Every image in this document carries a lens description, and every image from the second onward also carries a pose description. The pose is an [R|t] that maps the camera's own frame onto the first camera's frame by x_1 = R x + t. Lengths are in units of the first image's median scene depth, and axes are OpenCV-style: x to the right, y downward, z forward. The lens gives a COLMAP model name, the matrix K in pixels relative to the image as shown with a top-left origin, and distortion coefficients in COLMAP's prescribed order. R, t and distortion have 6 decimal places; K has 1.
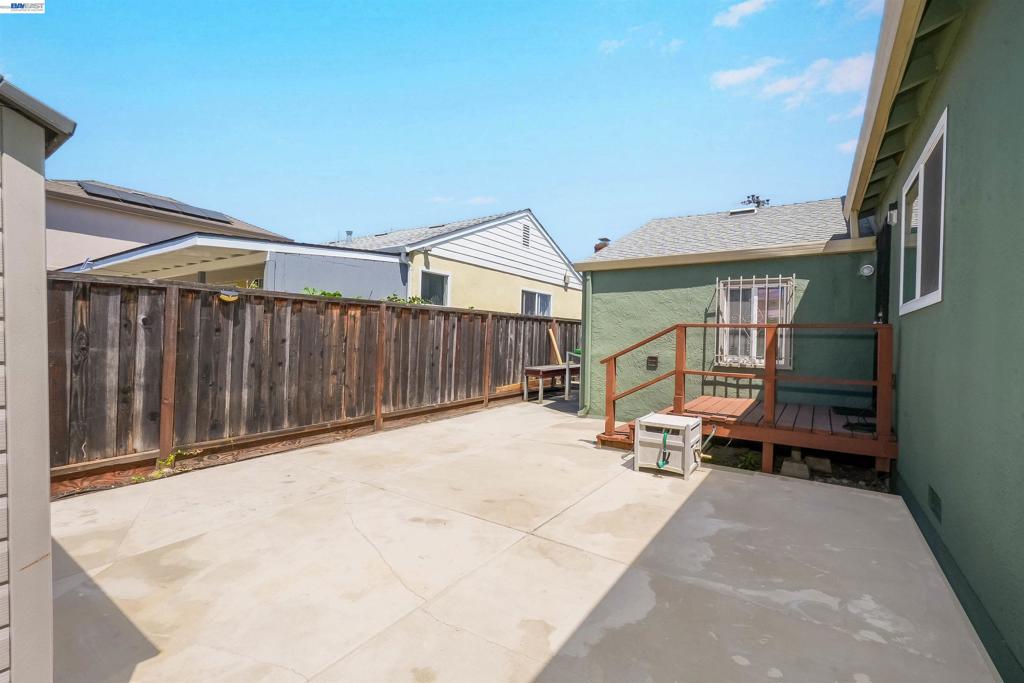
lens RADIAL K [[443.1, 0, 516.2], [0, 443.1, 337.3], [0, 0, 1]] dist [0.000908, 0.000906]
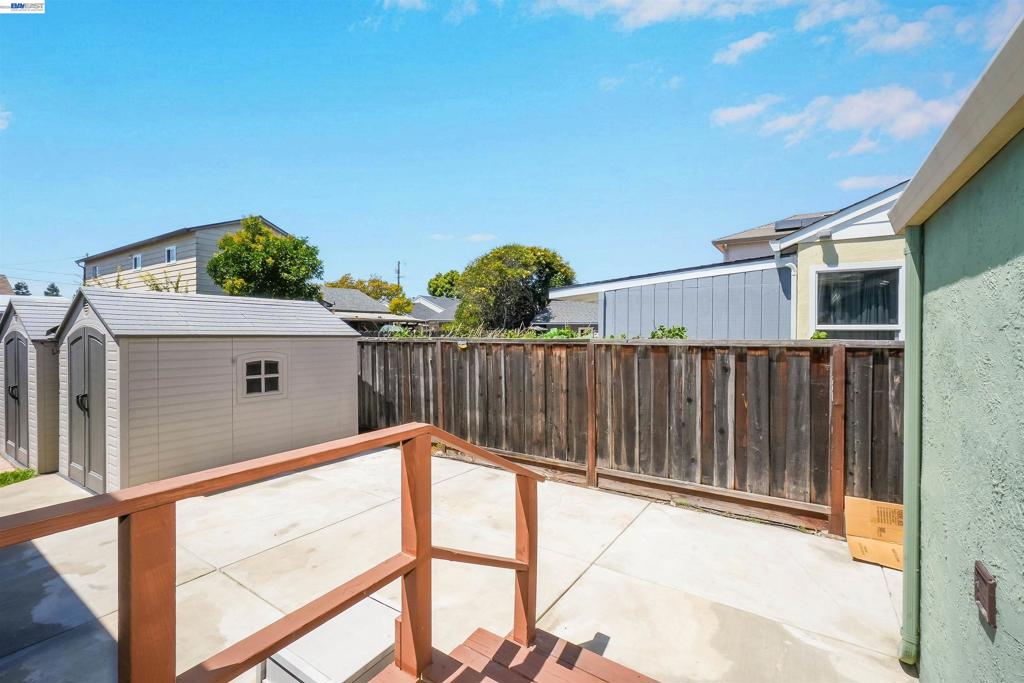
lens RADIAL K [[443.1, 0, 515.6], [0, 443.1, 337.6], [0, 0, 1]] dist [0.000908, 0.000906]
pose [[0.017076, -0.008252, -0.999820, 0.691107], [-0.005450, 0.999950, -0.008346, -0.090996], [0.999839, 0.005592, 0.017030, 1.002590]]
